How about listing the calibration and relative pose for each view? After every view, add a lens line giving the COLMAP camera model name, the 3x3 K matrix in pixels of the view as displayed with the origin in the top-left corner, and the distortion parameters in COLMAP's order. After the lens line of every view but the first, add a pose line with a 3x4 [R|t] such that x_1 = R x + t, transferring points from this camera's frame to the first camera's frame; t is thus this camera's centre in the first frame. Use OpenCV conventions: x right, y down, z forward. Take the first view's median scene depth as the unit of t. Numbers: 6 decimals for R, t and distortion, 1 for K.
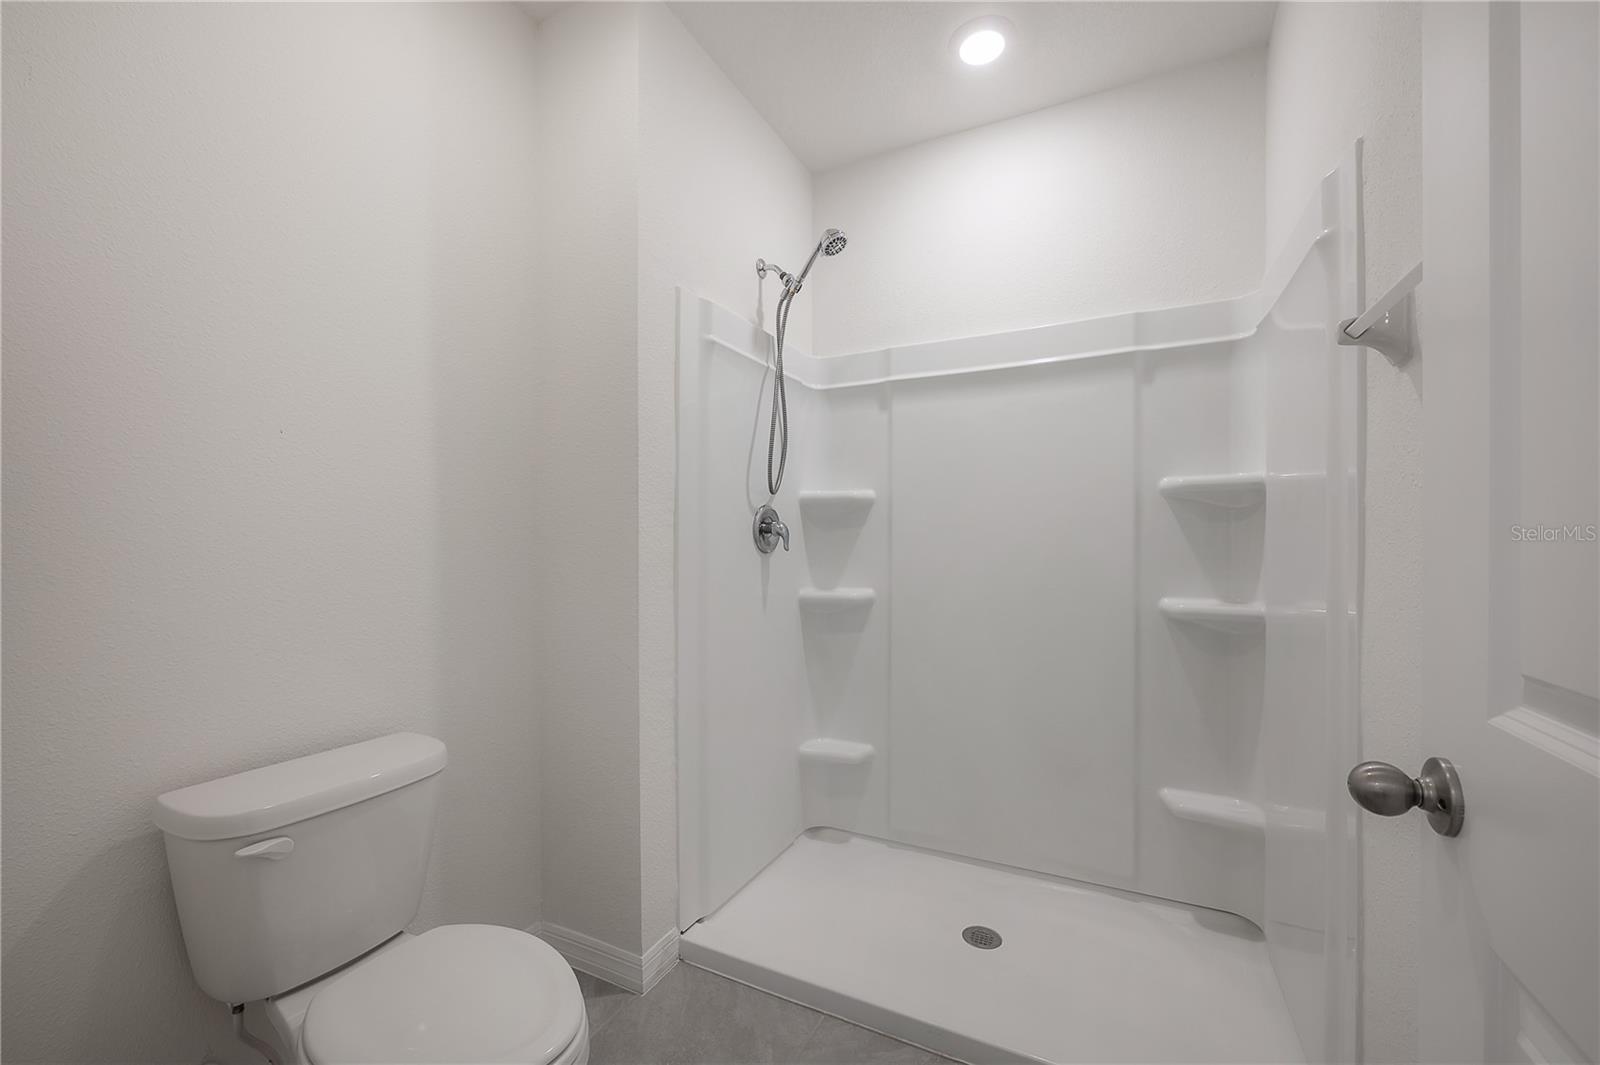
lens RADIAL K [[636.6, 0, 794.1], [0, 636.6, 530.1], [0, 0, 1]] dist [-0.003258, -0.000178]
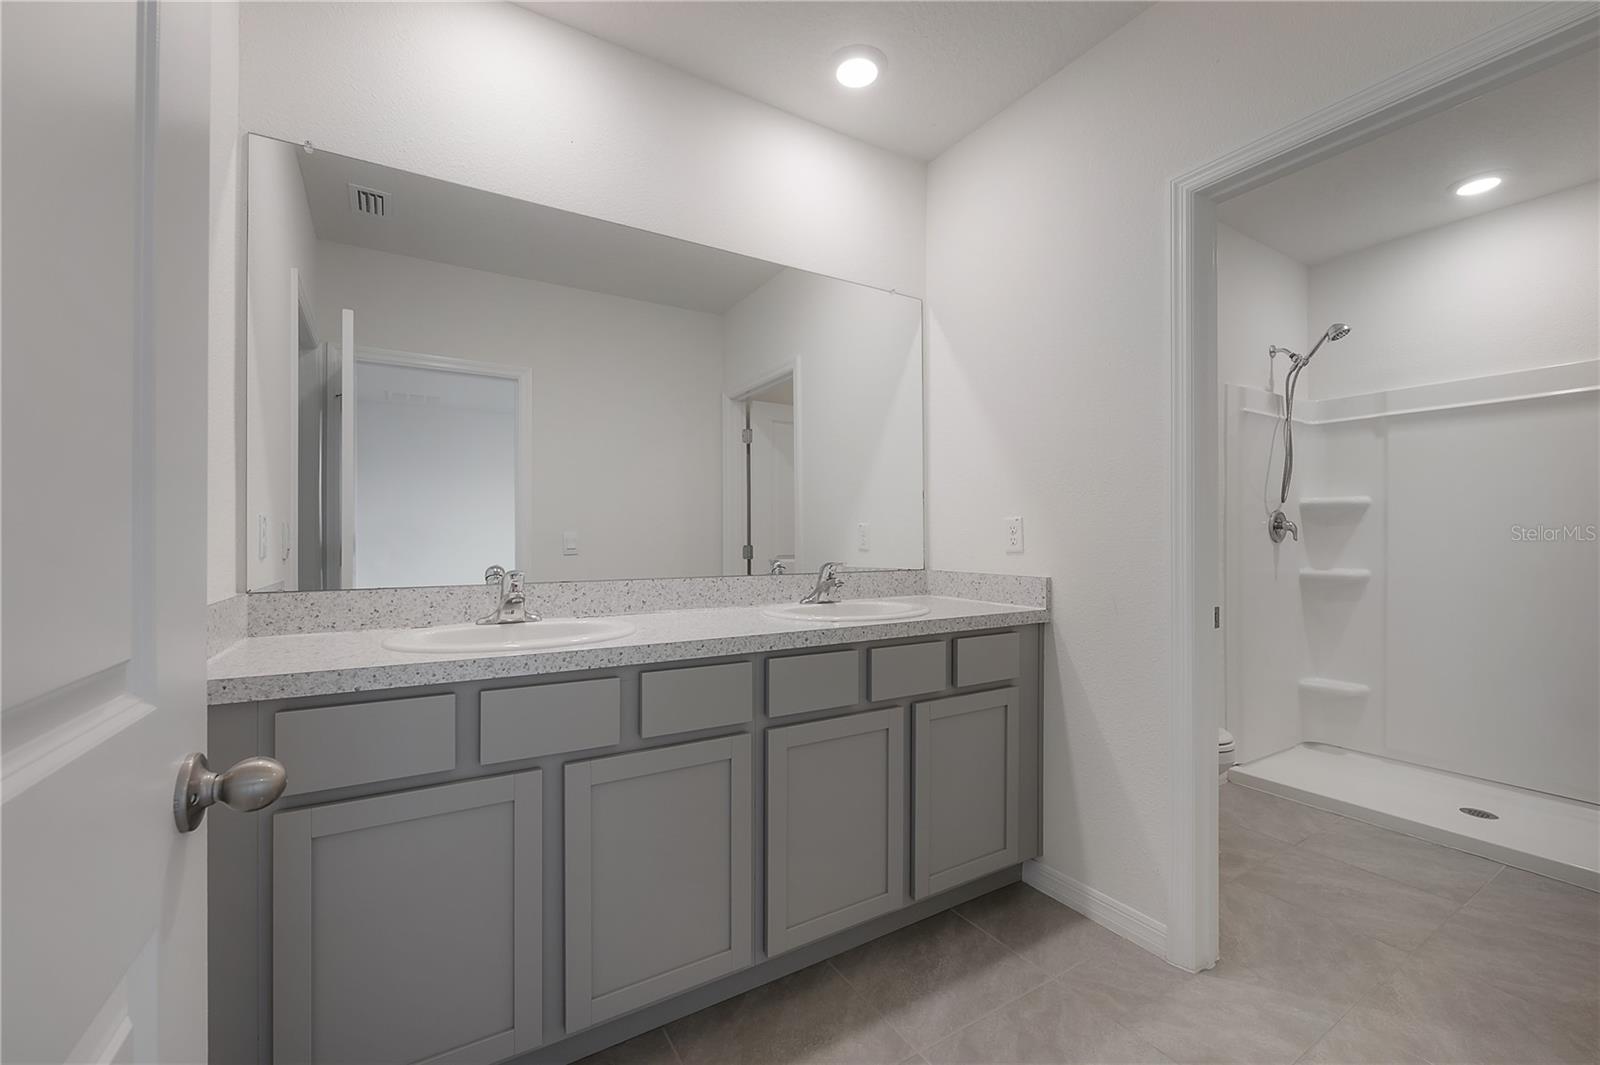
lens RADIAL K [[636.6, 0, 794.1], [0, 636.6, 530.1], [0, 0, 1]] dist [-0.003258, -0.000178]
pose [[0.850489, -0.002163, -0.525988, -0.208963], [0.005956, 0.999967, 0.005519, -0.006563], [0.525959, -0.007827, 0.850474, -0.805907]]
